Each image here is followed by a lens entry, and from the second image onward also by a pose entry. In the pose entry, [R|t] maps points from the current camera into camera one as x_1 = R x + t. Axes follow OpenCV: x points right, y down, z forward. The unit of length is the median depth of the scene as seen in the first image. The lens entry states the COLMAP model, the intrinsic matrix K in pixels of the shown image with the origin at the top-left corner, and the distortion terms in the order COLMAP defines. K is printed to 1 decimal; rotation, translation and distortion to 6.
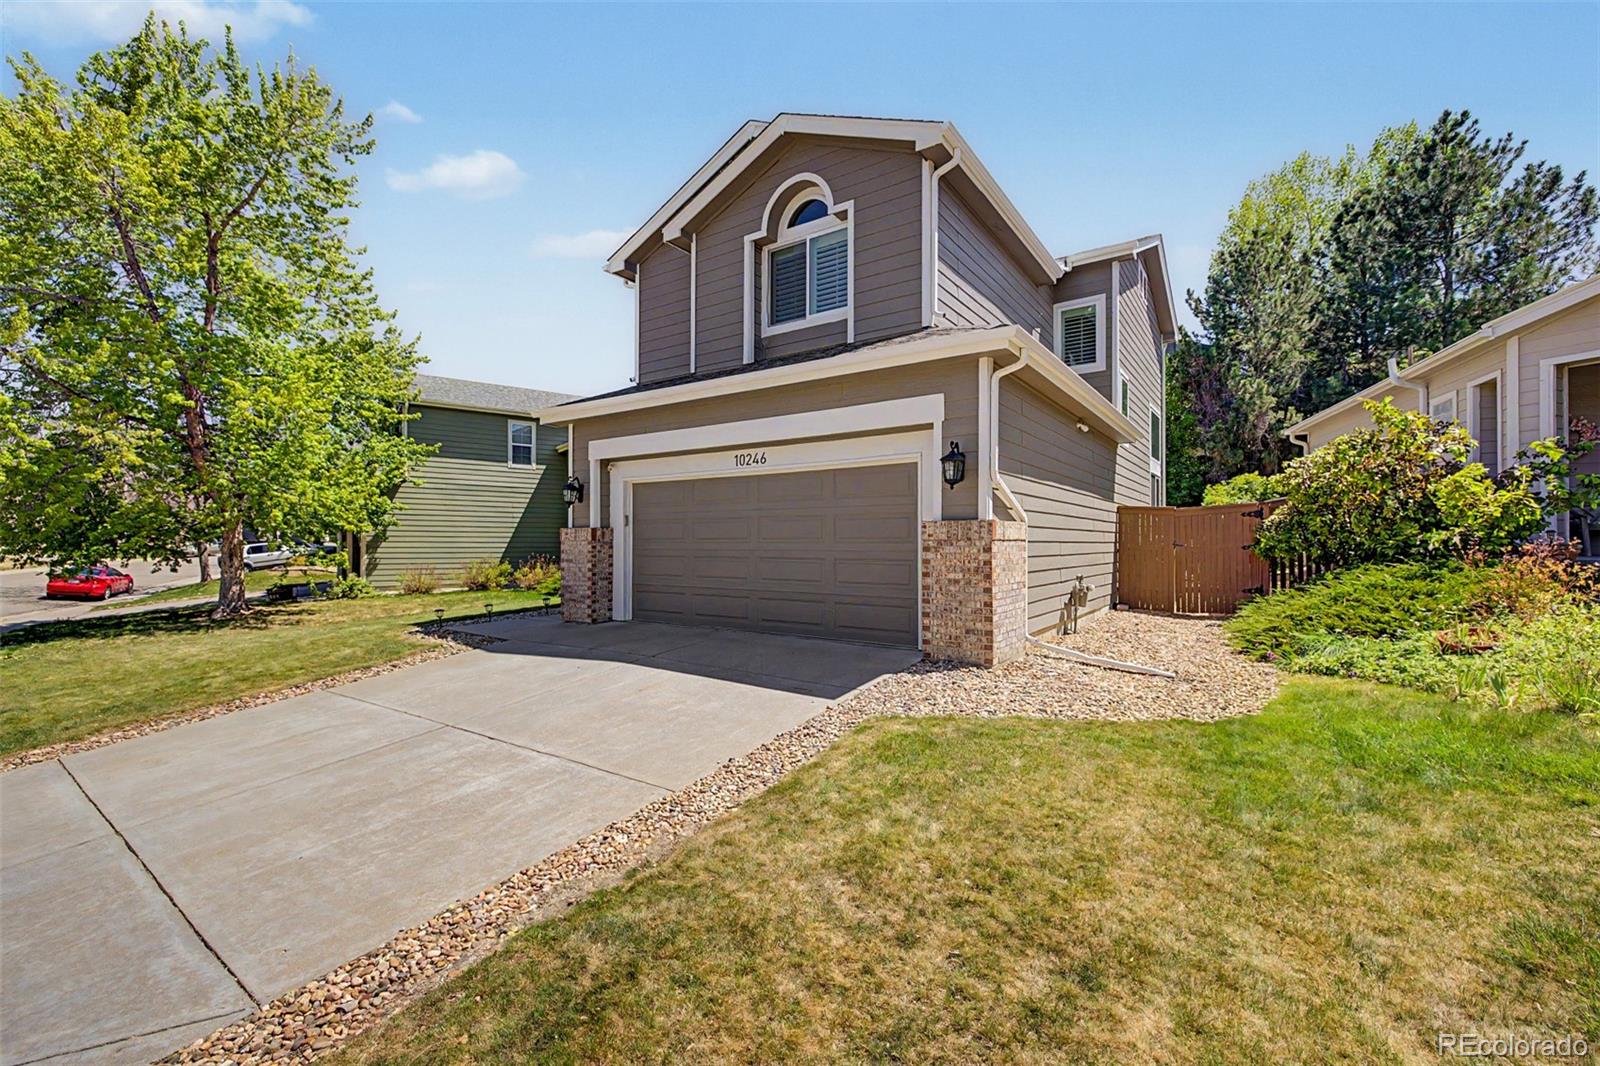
lens RADIAL K [[677.3, 0, 808.6], [0, 677.3, 535.0], [0, 0, 1]] dist [0.009725, -0.002536]
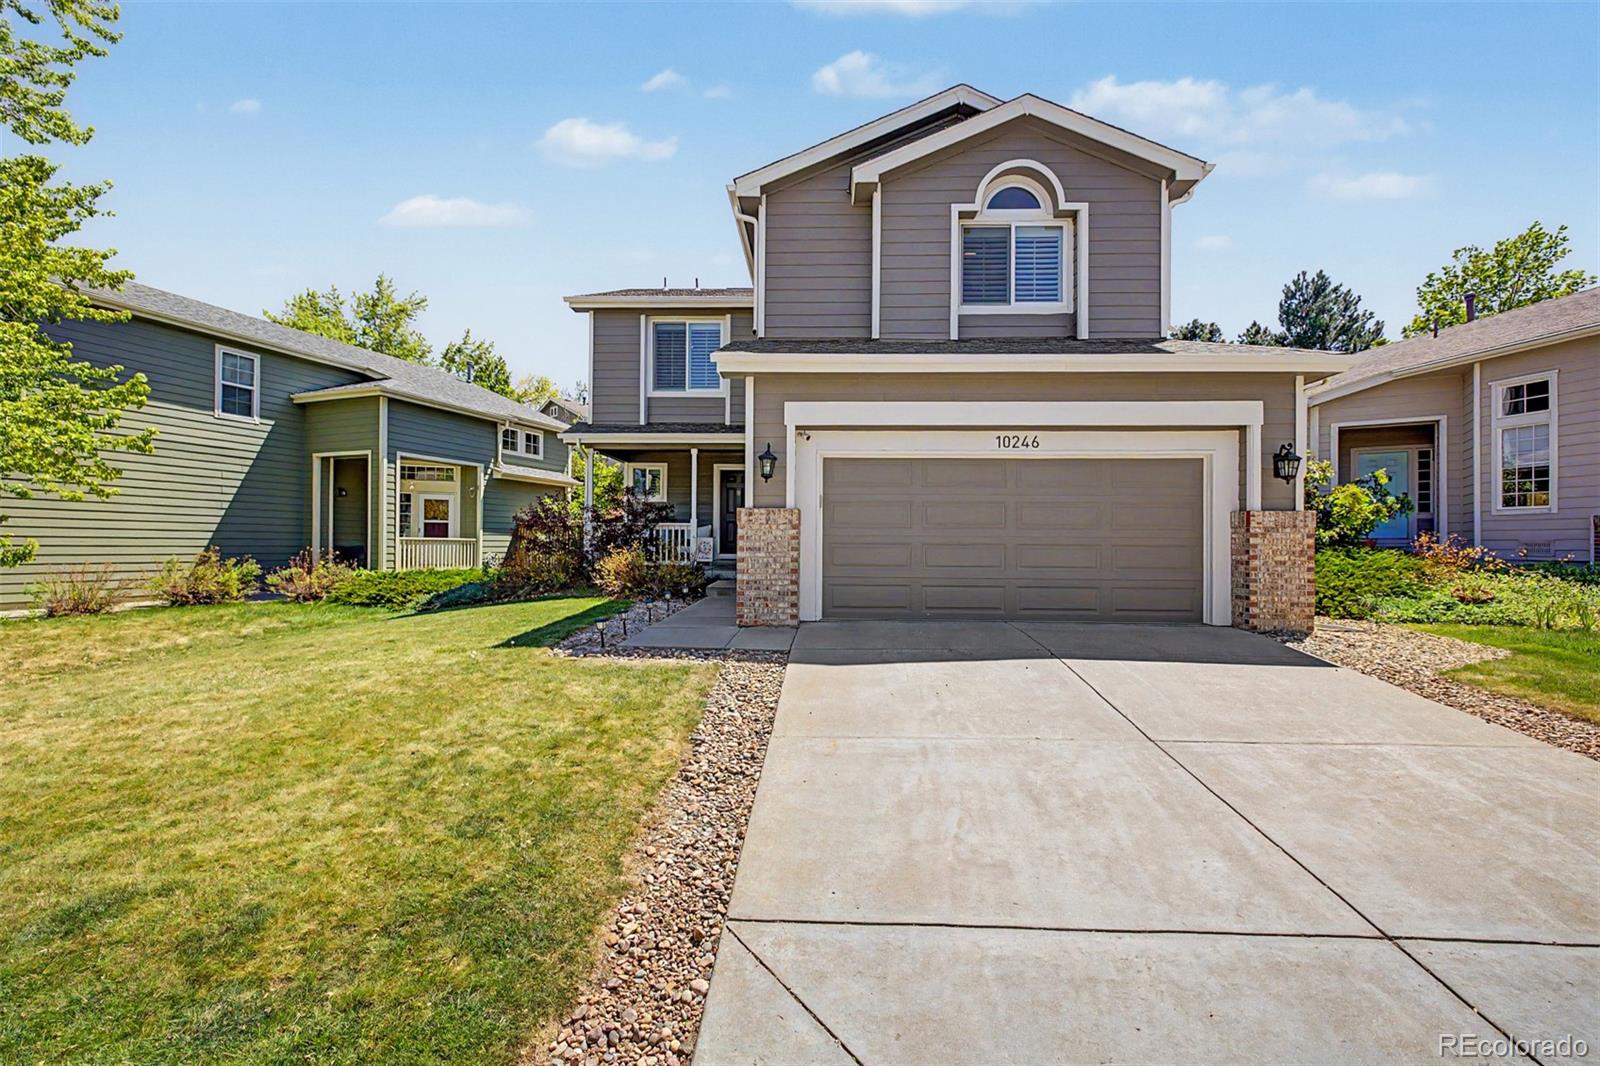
lens RADIAL K [[677.3, 0, 799.0], [0, 677.3, 539.3], [0, 0, 1]] dist [0.009725, -0.002536]
pose [[0.836931, 0.011948, 0.547179, -0.800211], [-0.013234, 0.999911, -0.001592, 0.028880], [-0.547149, -0.005909, 0.837014, 0.334645]]
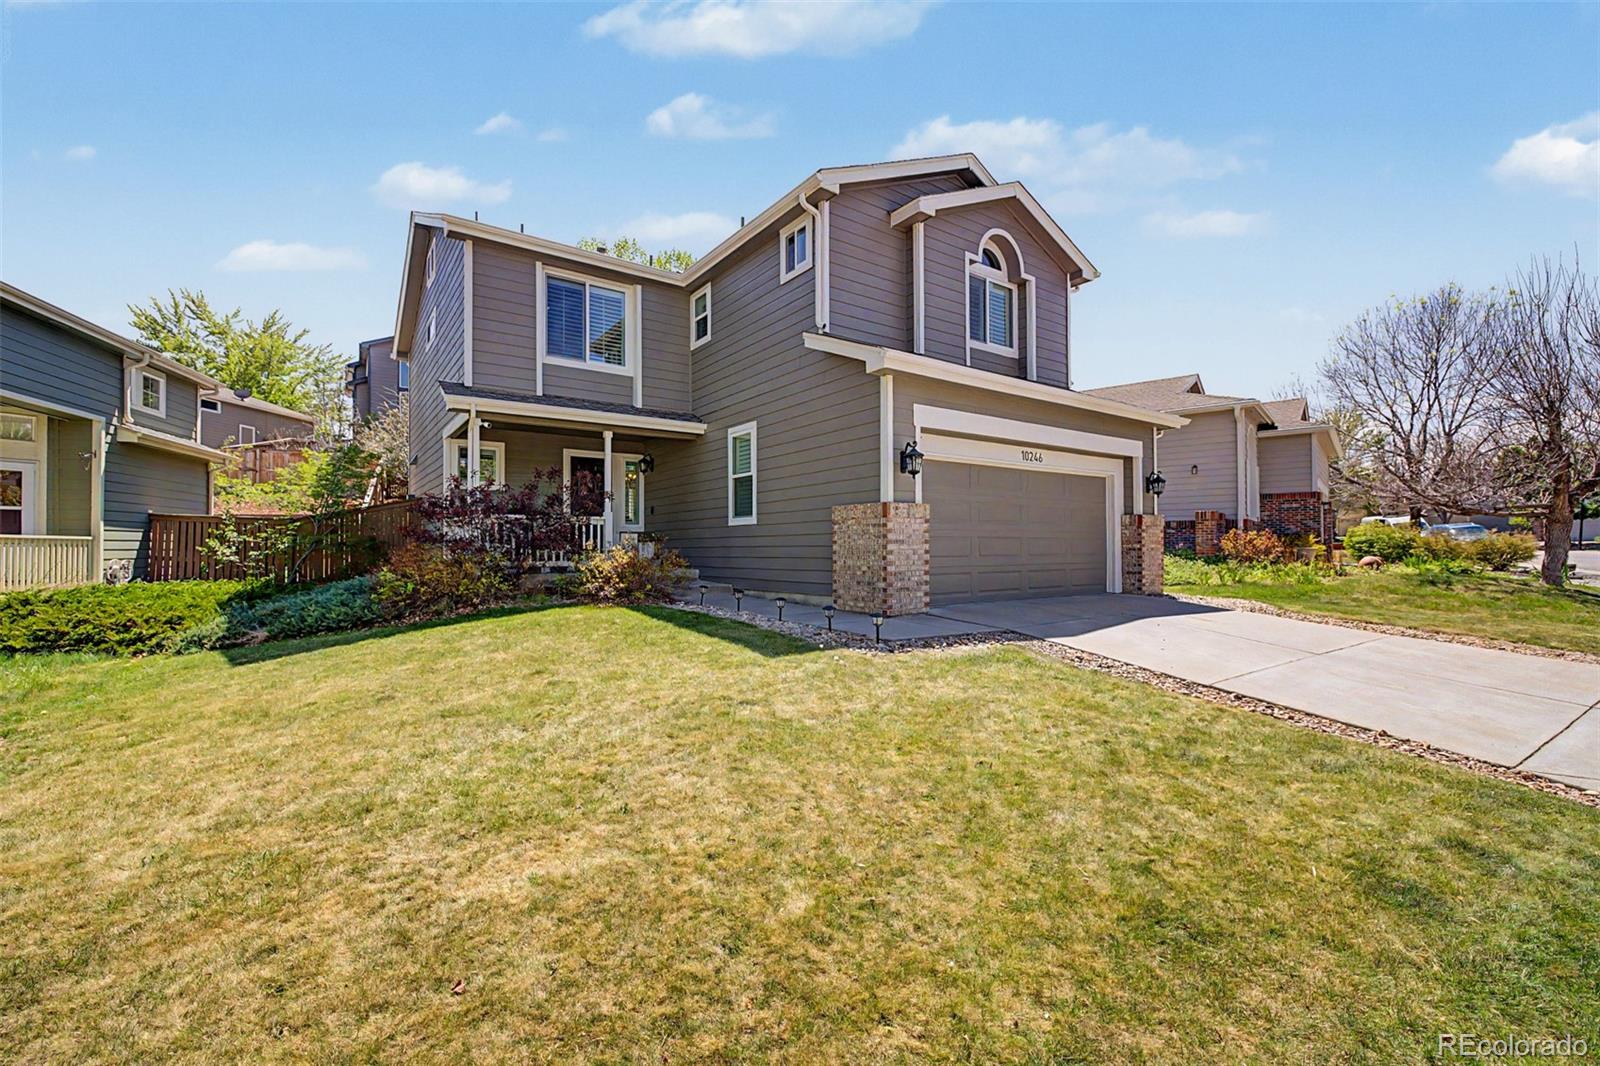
lens RADIAL K [[677.3, 0, 808.1], [0, 677.3, 538.6], [0, 0, 1]] dist [0.009725, -0.002536]
pose [[0.329650, 0.012031, 0.944026, -1.258033], [-0.005965, 0.999925, -0.010660, 0.046682], [-0.944084, -0.002117, 0.329698, 0.899463]]
